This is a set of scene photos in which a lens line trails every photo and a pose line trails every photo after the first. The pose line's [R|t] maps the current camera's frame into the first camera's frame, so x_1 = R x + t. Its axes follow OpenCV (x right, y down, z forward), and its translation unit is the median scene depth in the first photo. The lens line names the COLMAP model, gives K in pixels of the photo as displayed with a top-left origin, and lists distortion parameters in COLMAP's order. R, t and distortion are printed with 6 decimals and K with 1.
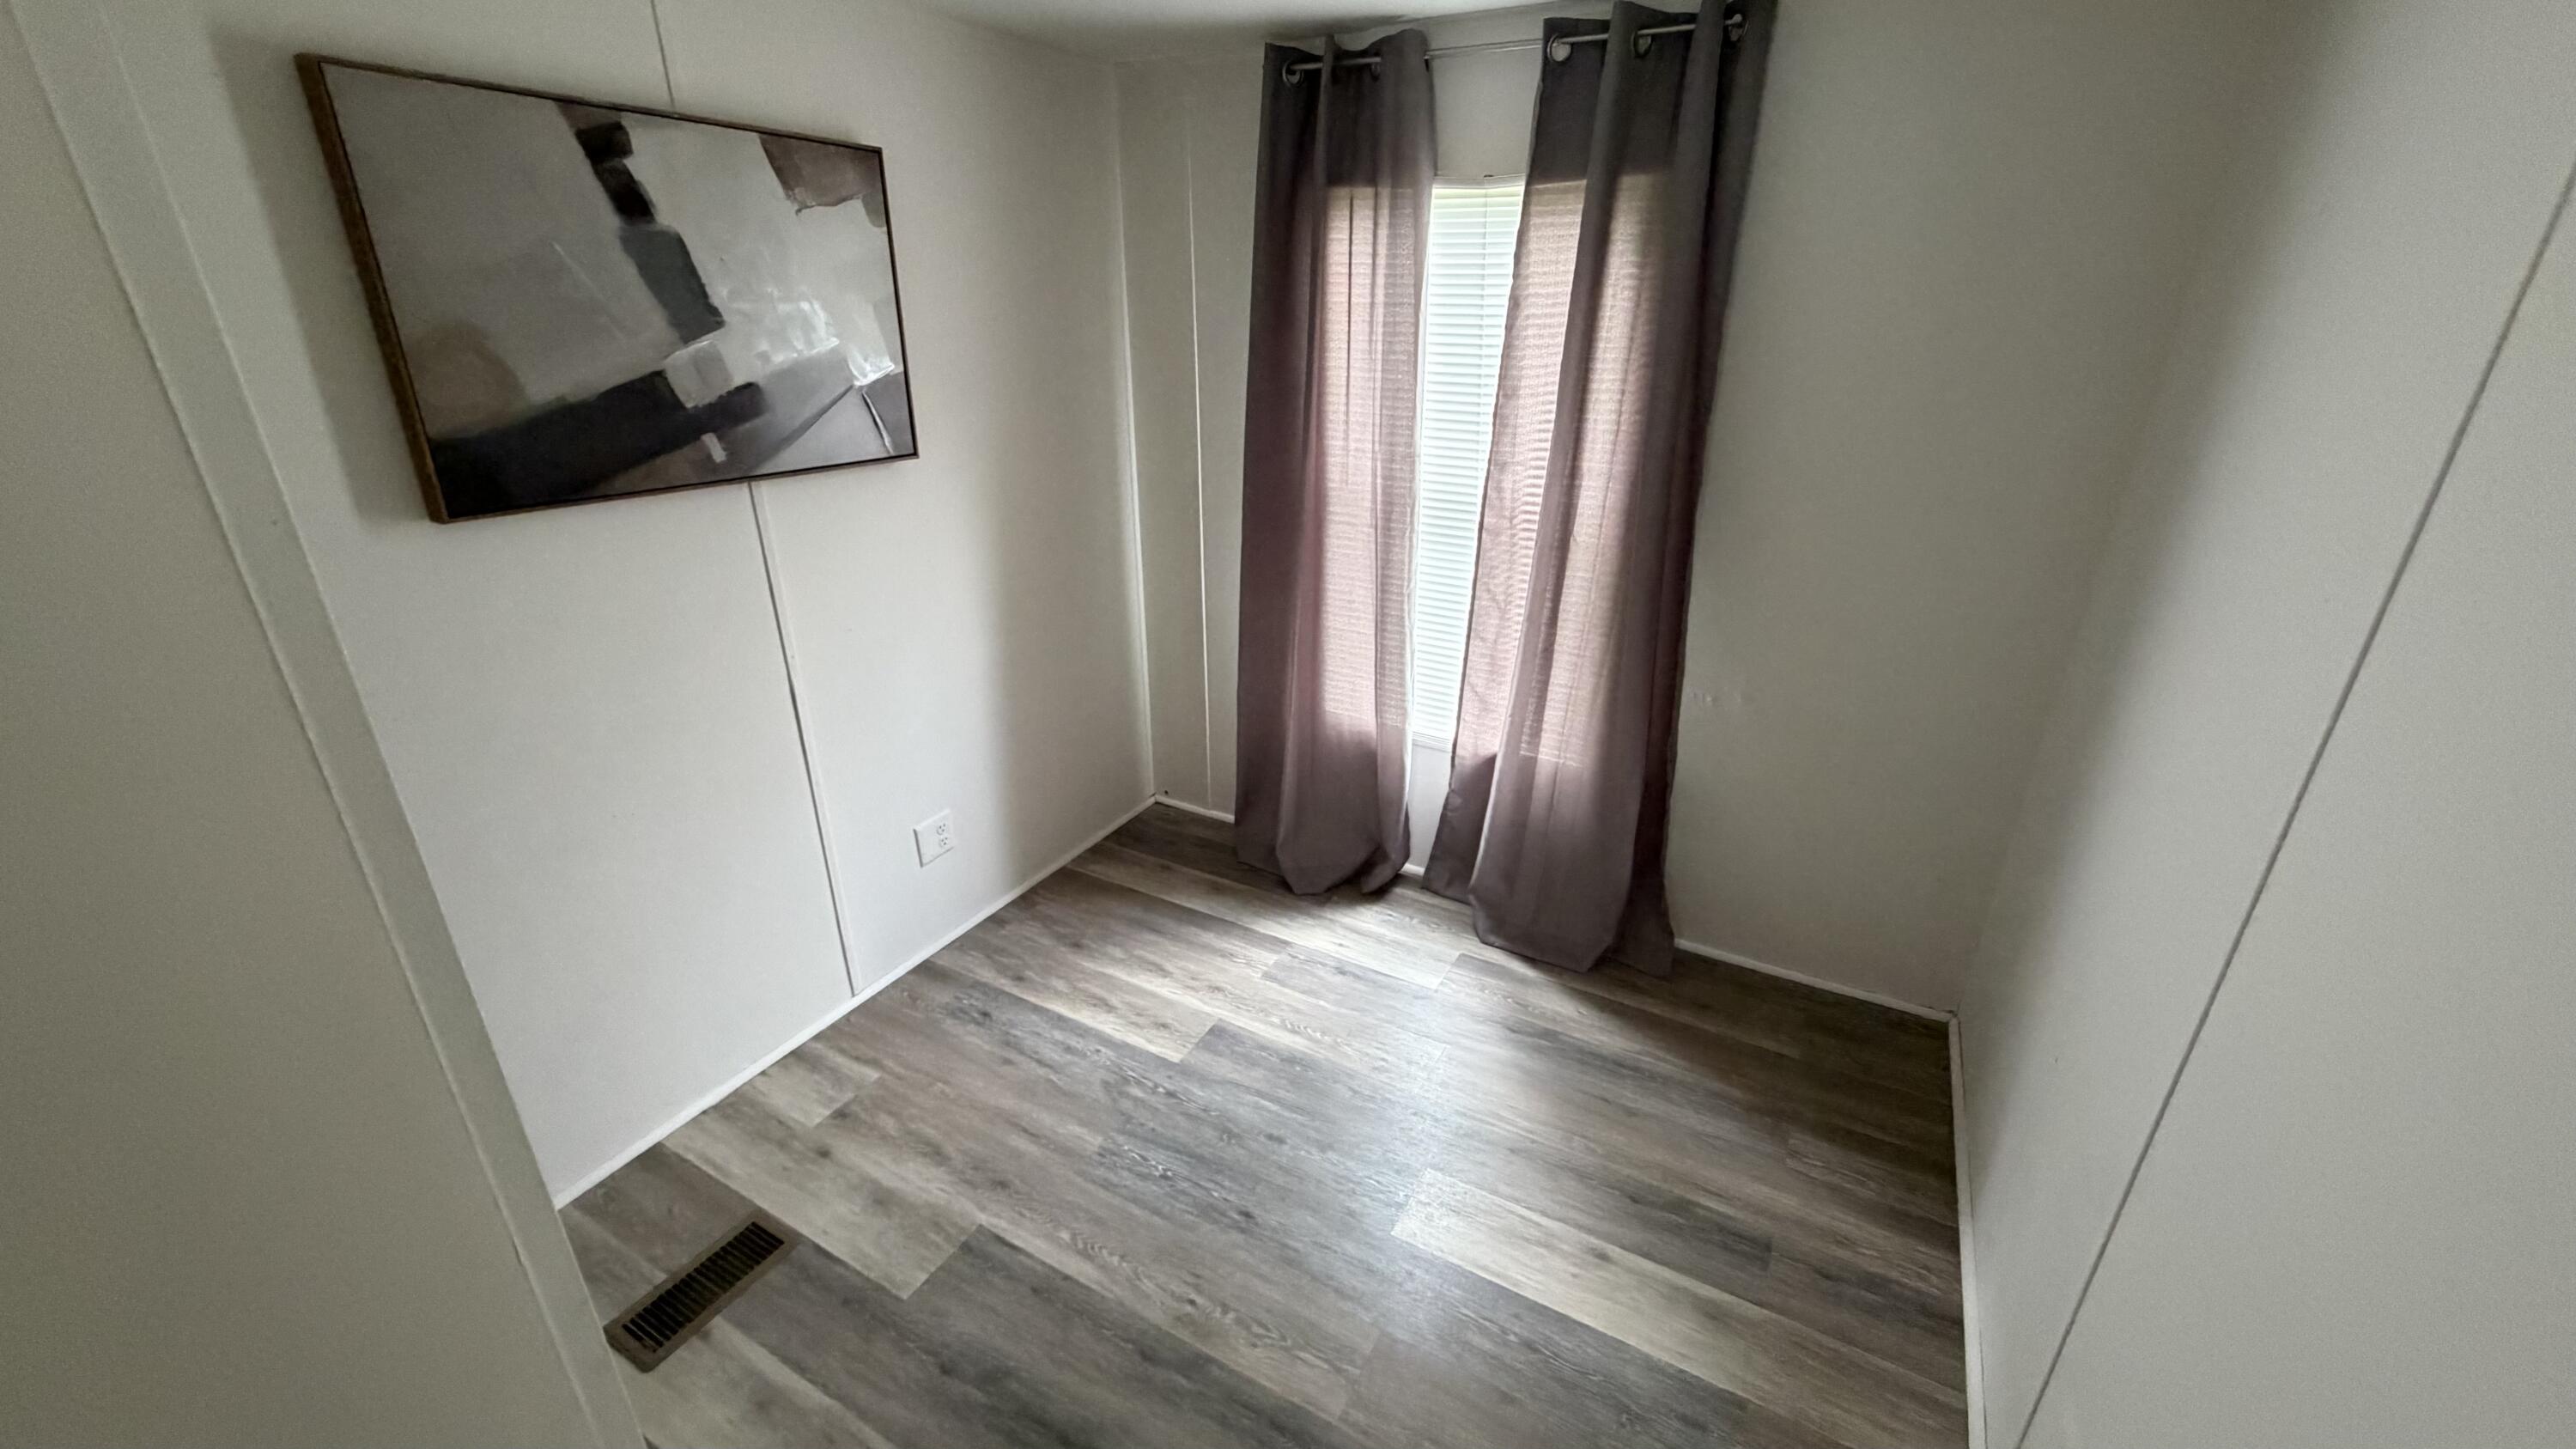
lens RADIAL K [[1033.5, 0, 1280.0], [0, 1033.5, 731.4], [0, 0, 1]] dist [-0.000292, -0.000238]
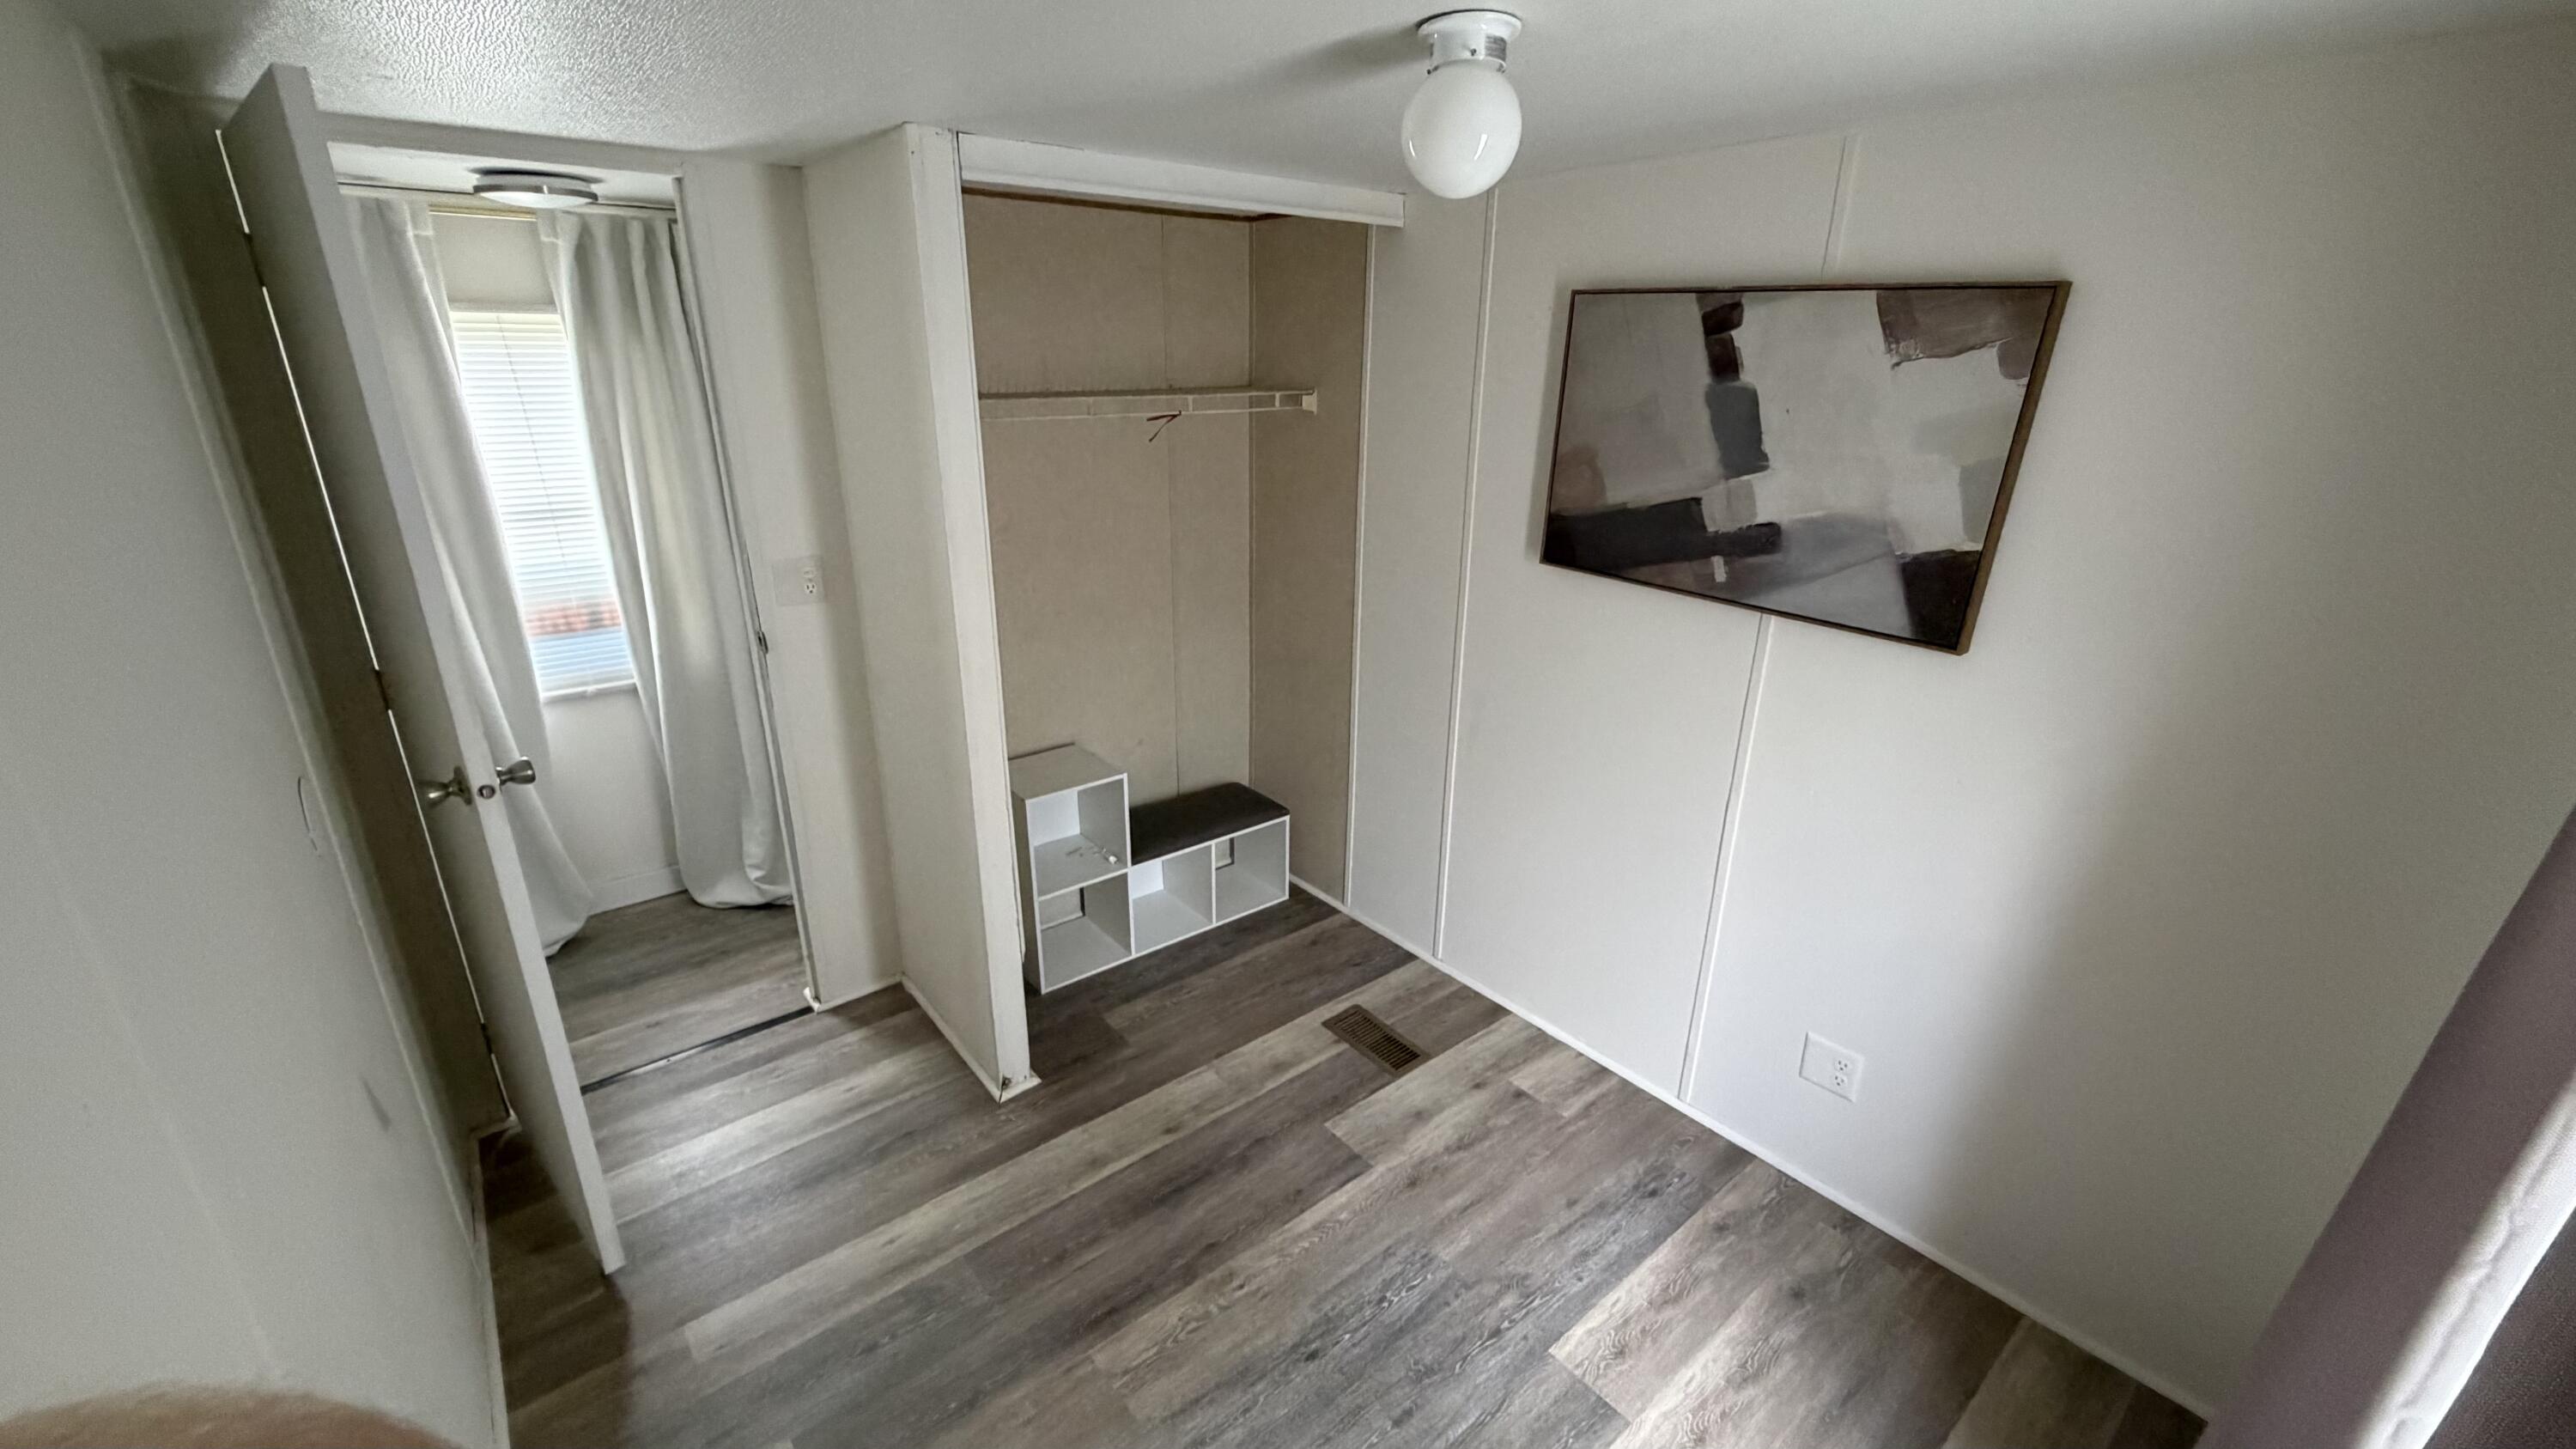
lens RADIAL K [[1033.5, 0, 1276.8], [0, 1033.5, 727.6], [0, 0, 1]] dist [-0.000292, -0.000238]
pose [[-0.370436, 0.310552, -0.875405, 0.665402], [-0.376009, 0.811645, 0.447045, -0.450444], [0.849349, 0.494762, -0.183892, 0.870405]]
